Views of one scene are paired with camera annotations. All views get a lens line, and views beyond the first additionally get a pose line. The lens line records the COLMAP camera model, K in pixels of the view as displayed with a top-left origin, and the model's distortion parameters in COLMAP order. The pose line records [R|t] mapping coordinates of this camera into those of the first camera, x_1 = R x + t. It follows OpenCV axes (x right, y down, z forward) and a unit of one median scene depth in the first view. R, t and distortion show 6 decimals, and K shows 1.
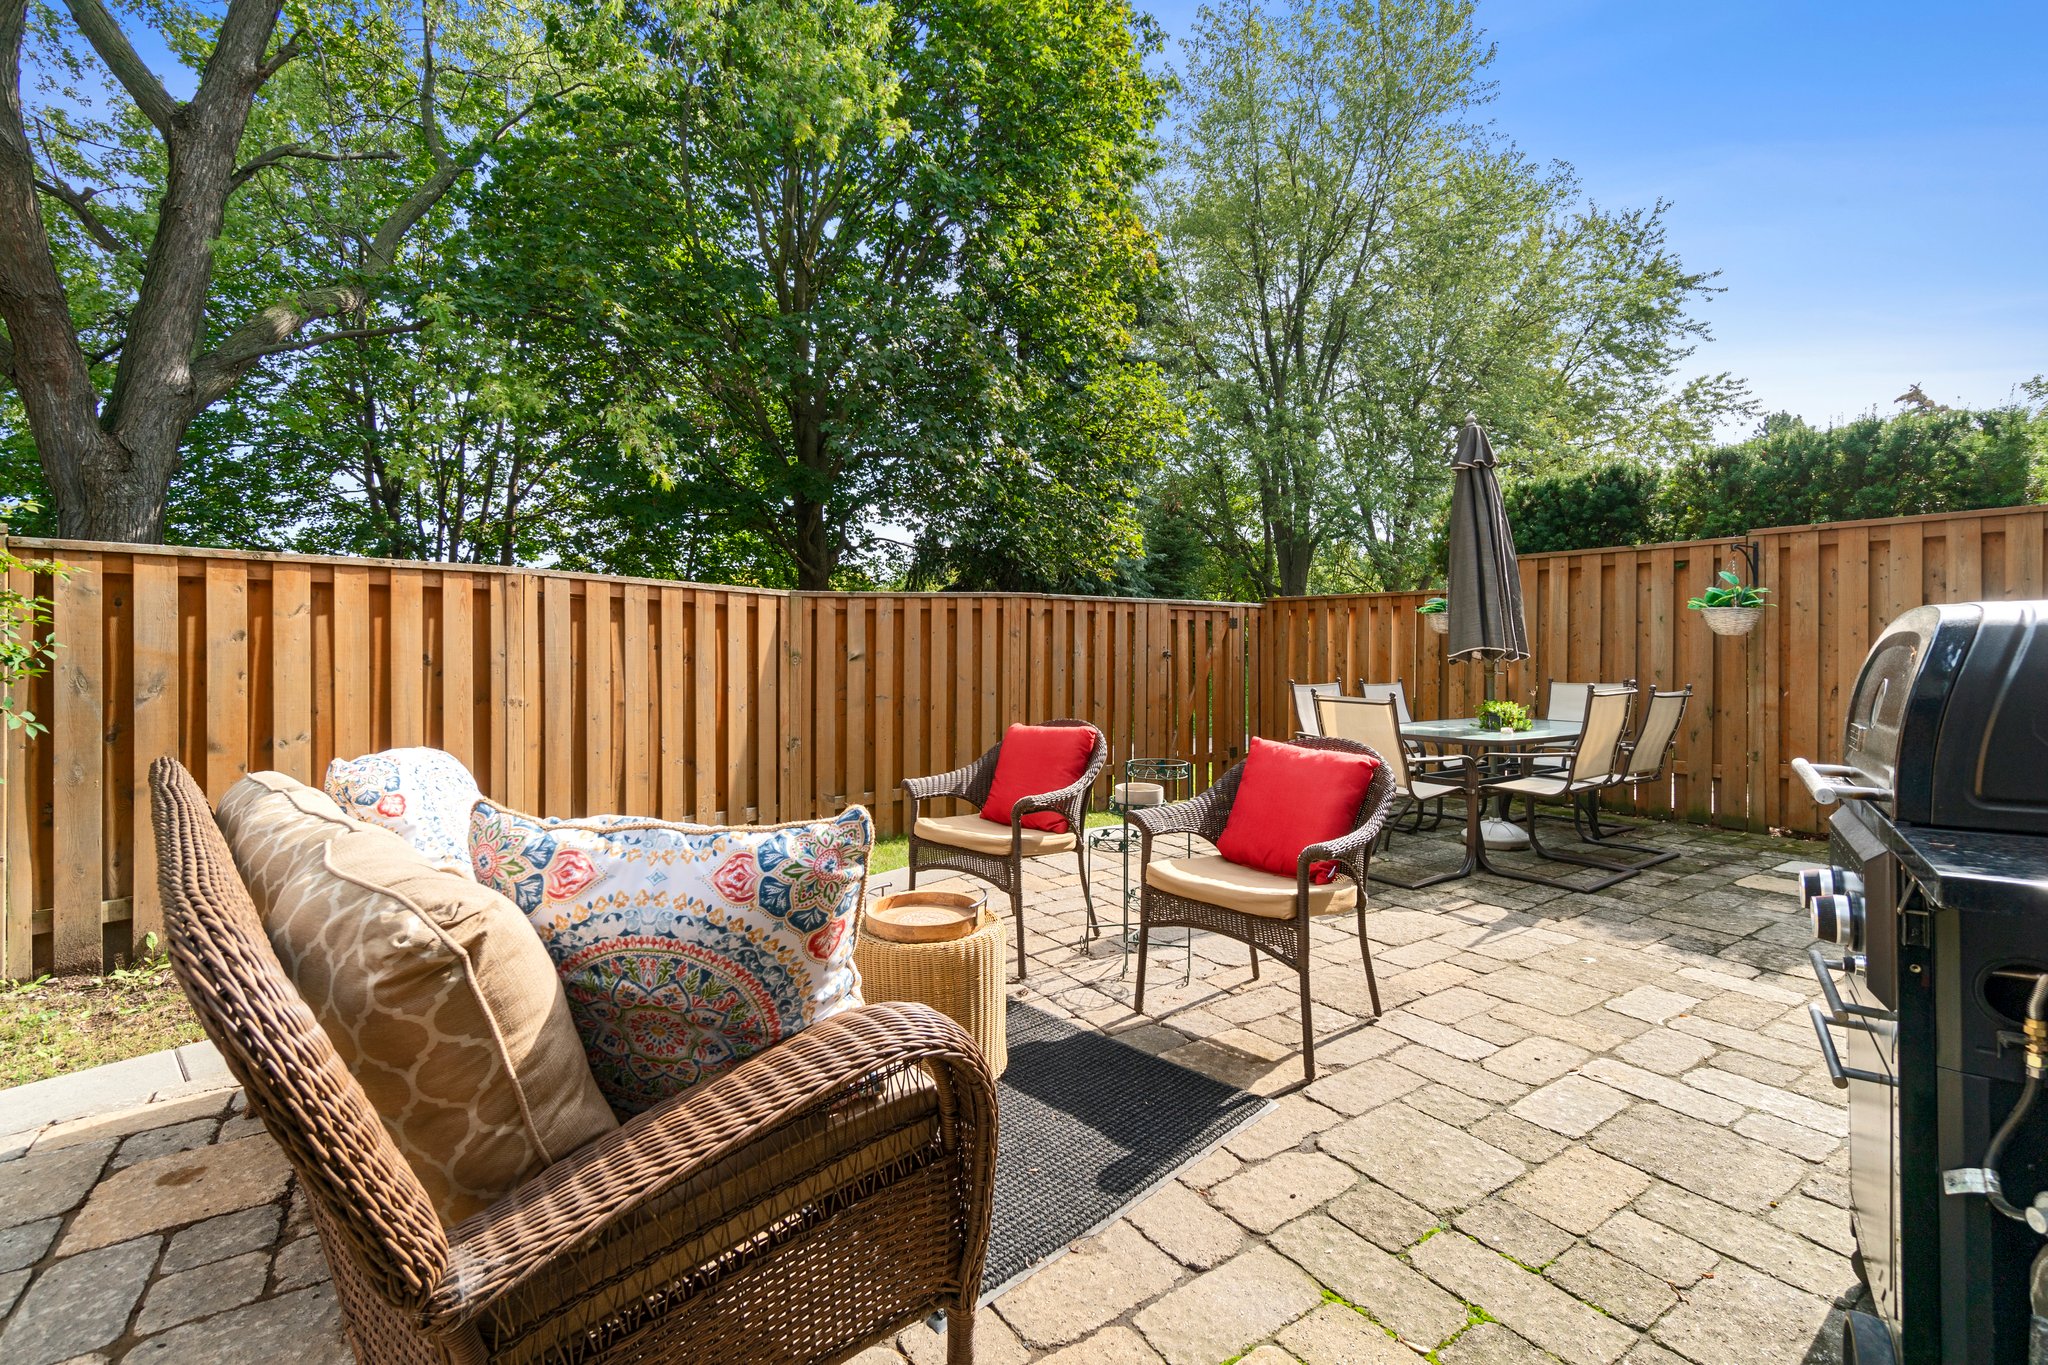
lens RADIAL K [[899.3, 0, 1023.3], [0, 899.3, 647.3], [0, 0, 1]] dist [-0.000605, -0.000025]
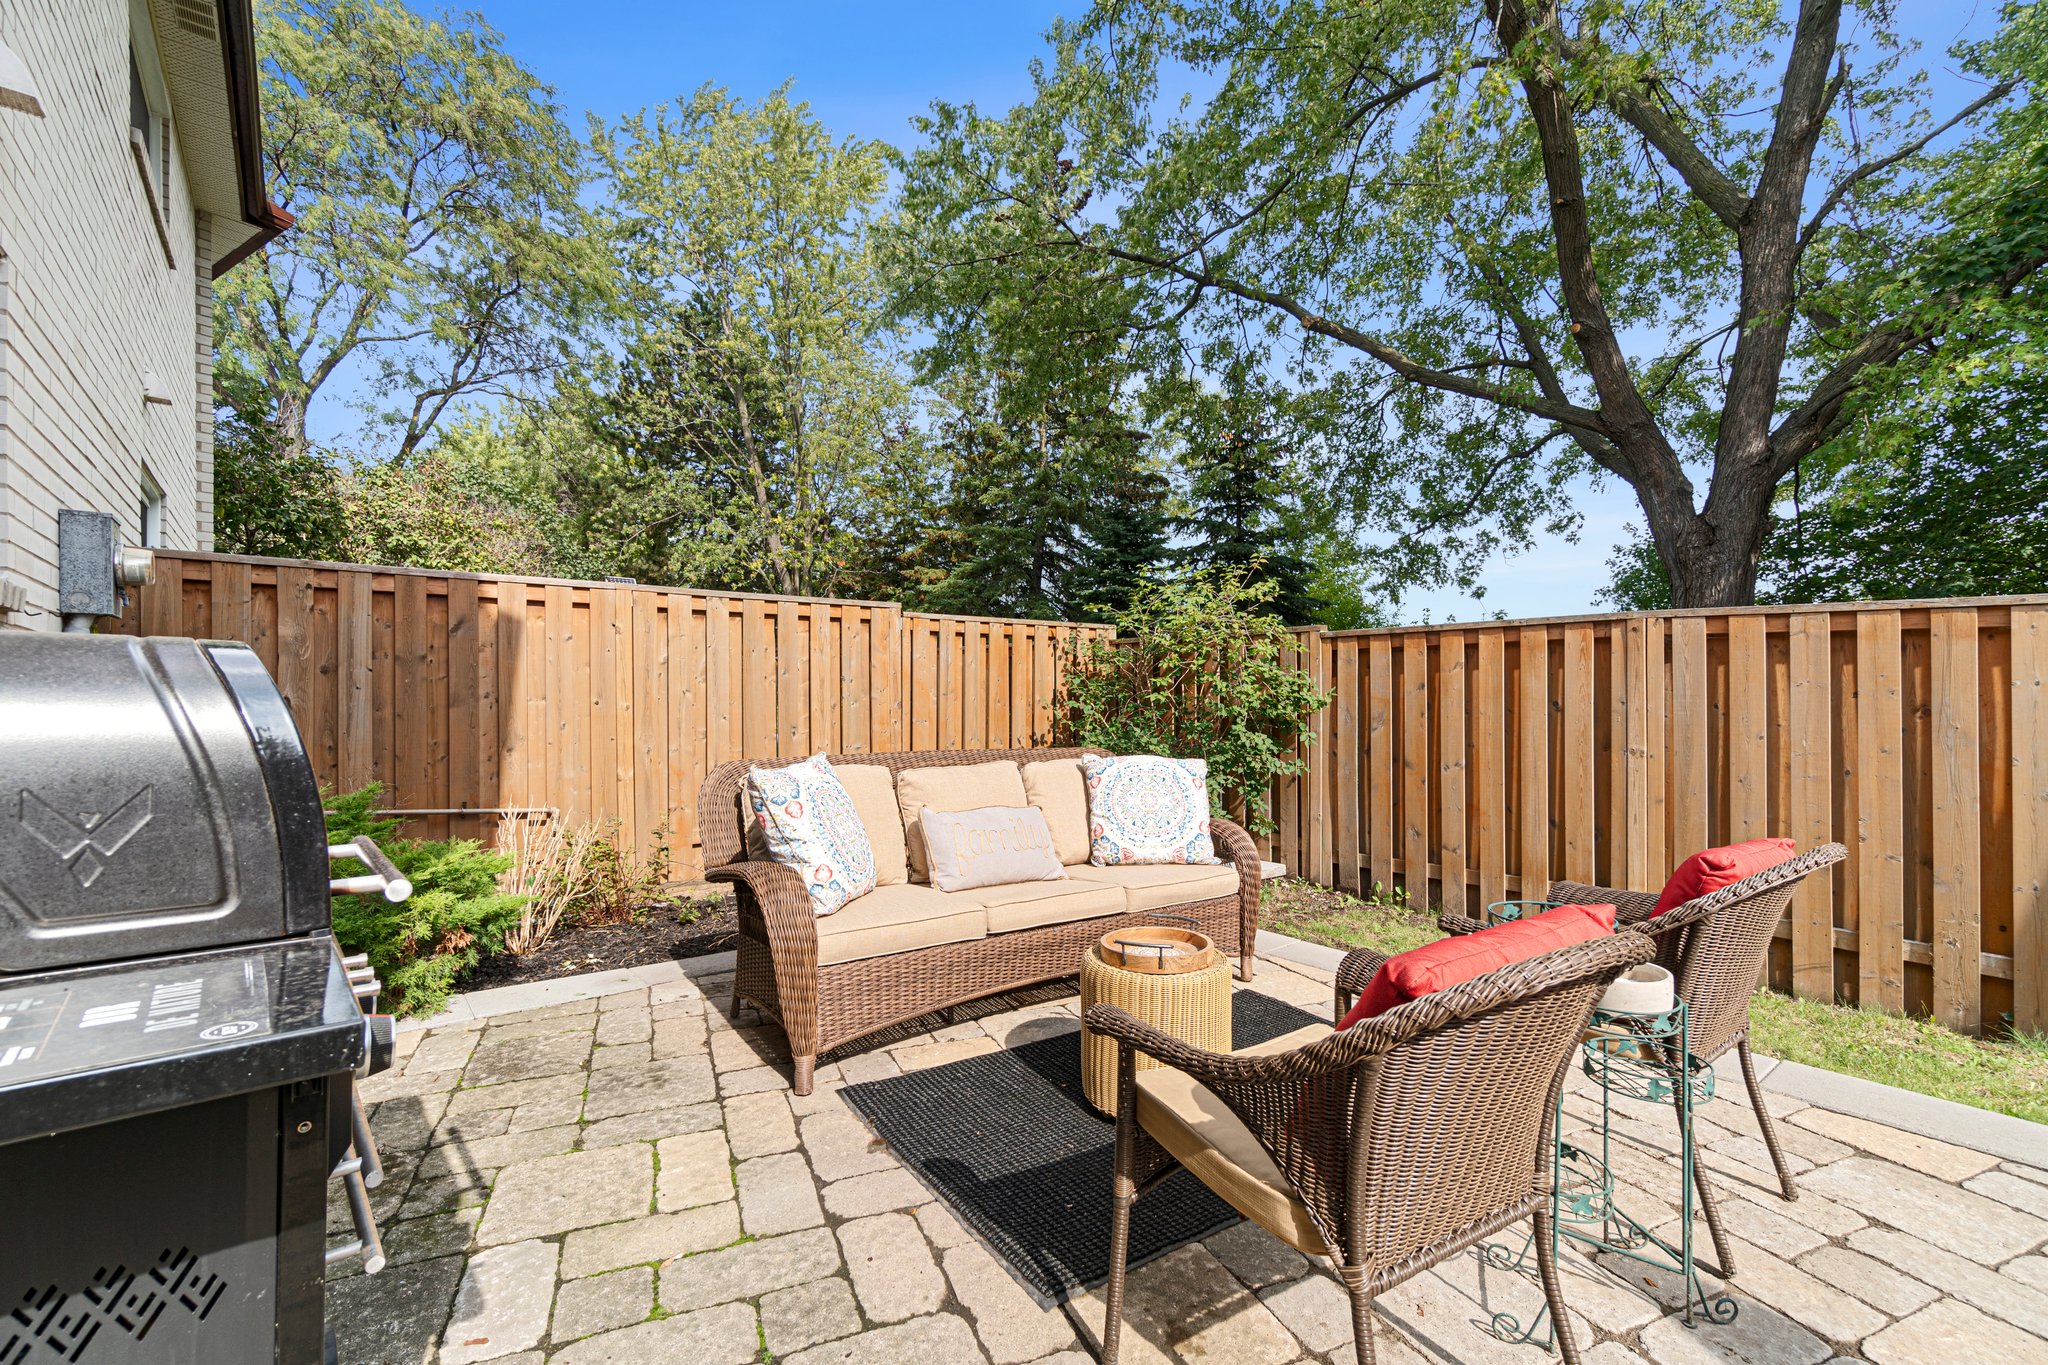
lens RADIAL K [[888.1, 0, 1024.0], [0, 888.1, 682.5], [0, 0, 1]] dist [0.017851, -0.000020]
pose [[-0.196878, -0.012904, -0.980343, 0.530710], [-0.000038, 0.999913, -0.013154, -0.000633], [0.980428, -0.002552, -0.196862, 0.581726]]
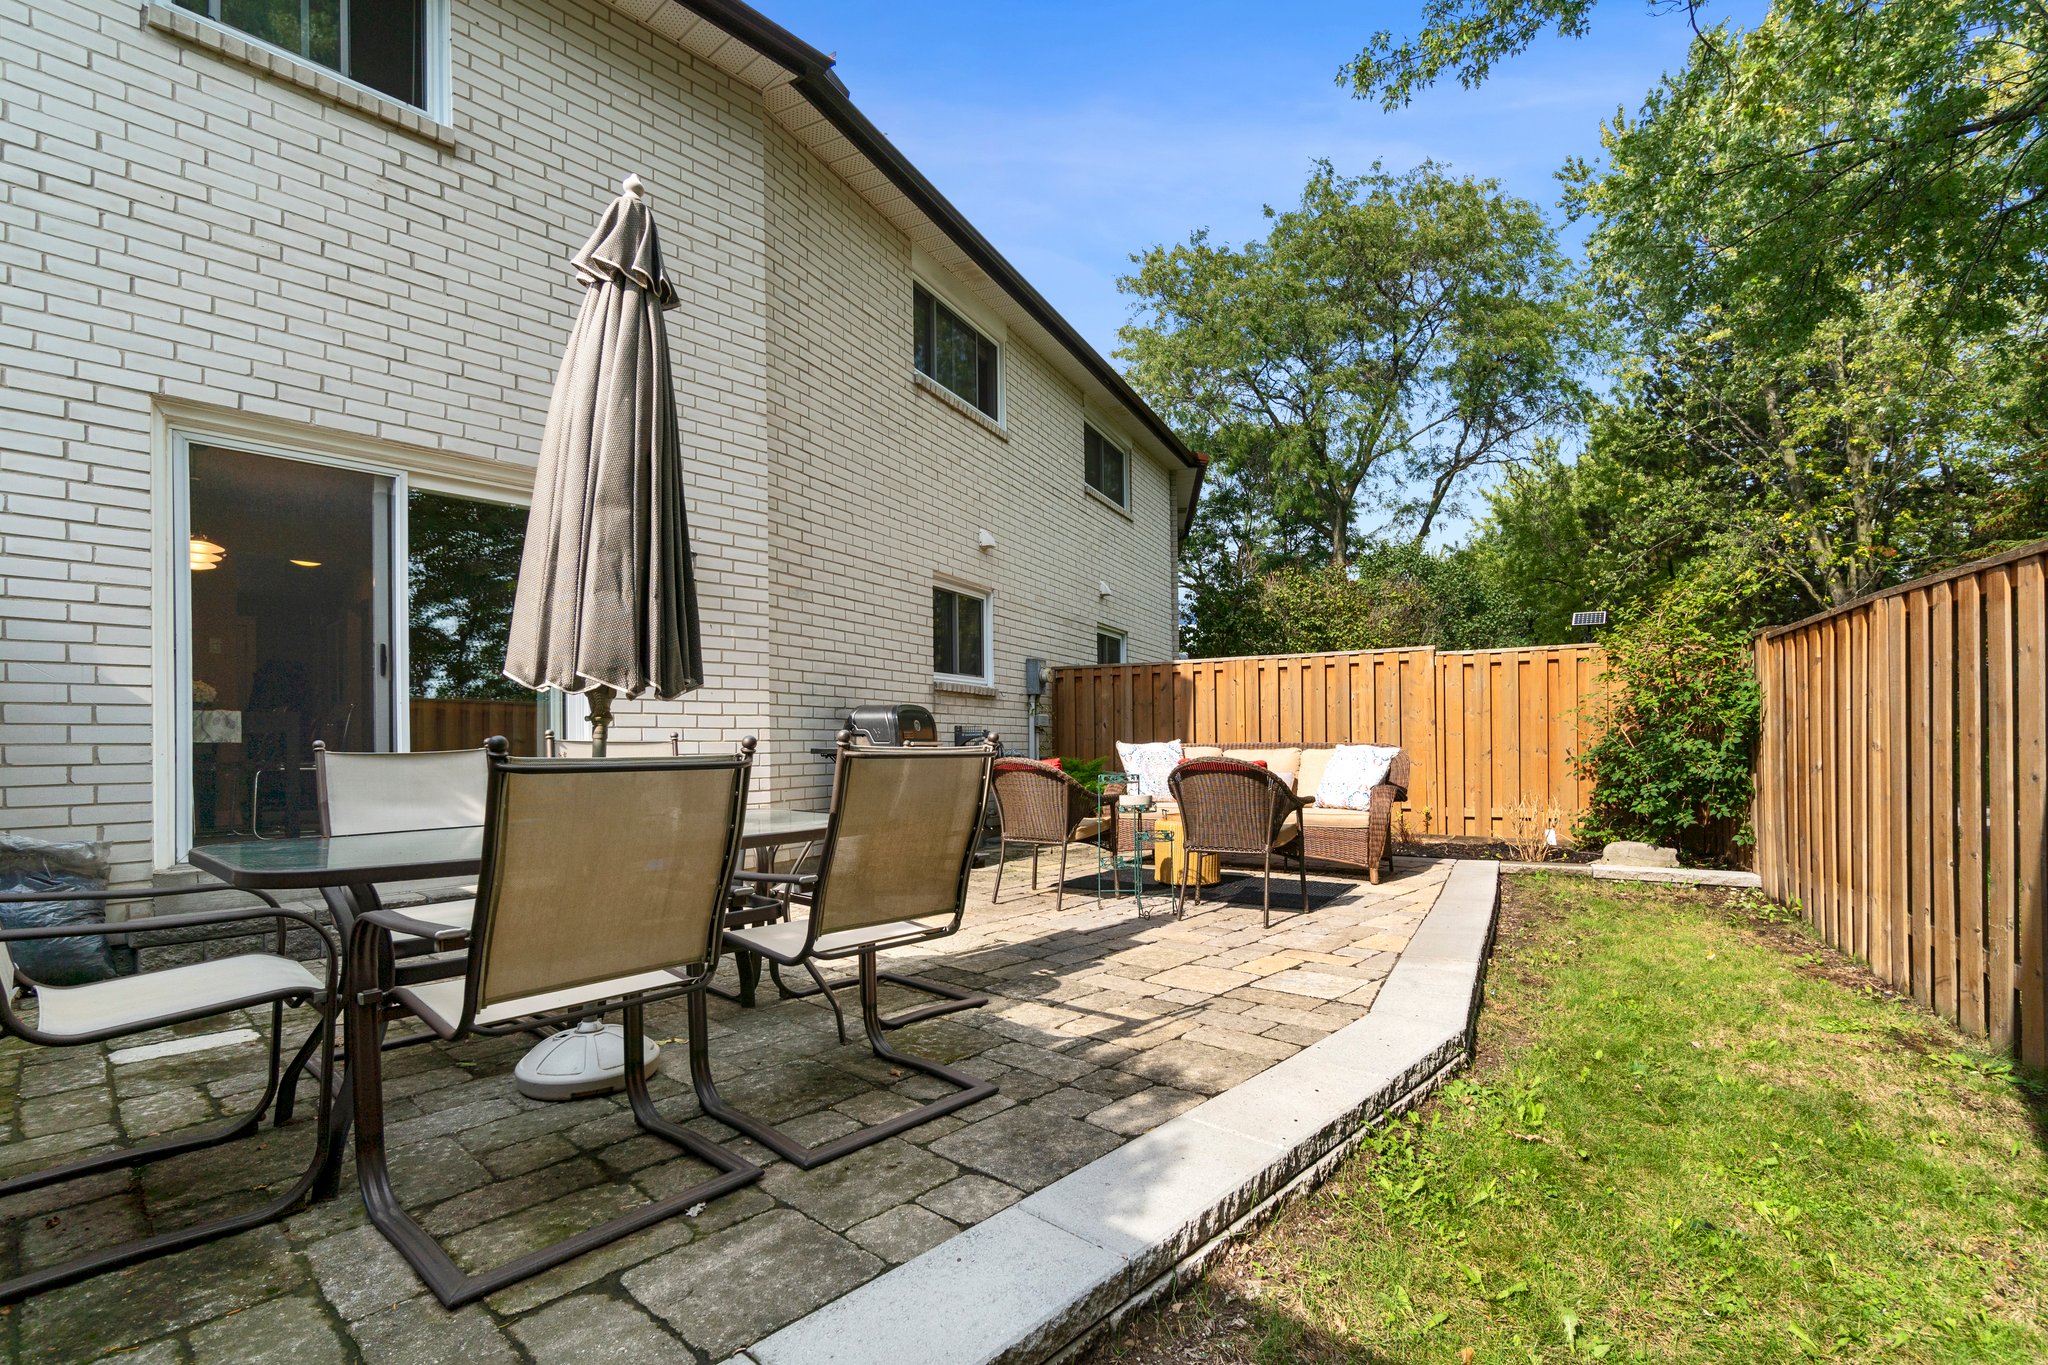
lens RADIAL K [[912.7, 0, 1021.9], [0, 912.7, 695.7], [0, 0, 1]] dist [-0.002529, -0.000297]
pose [[-0.972042, 0.002810, -0.234788, 0.501054], [0.013753, 0.998893, -0.044987, 0.038300], [0.234402, -0.046958, -0.971005, 1.825986]]
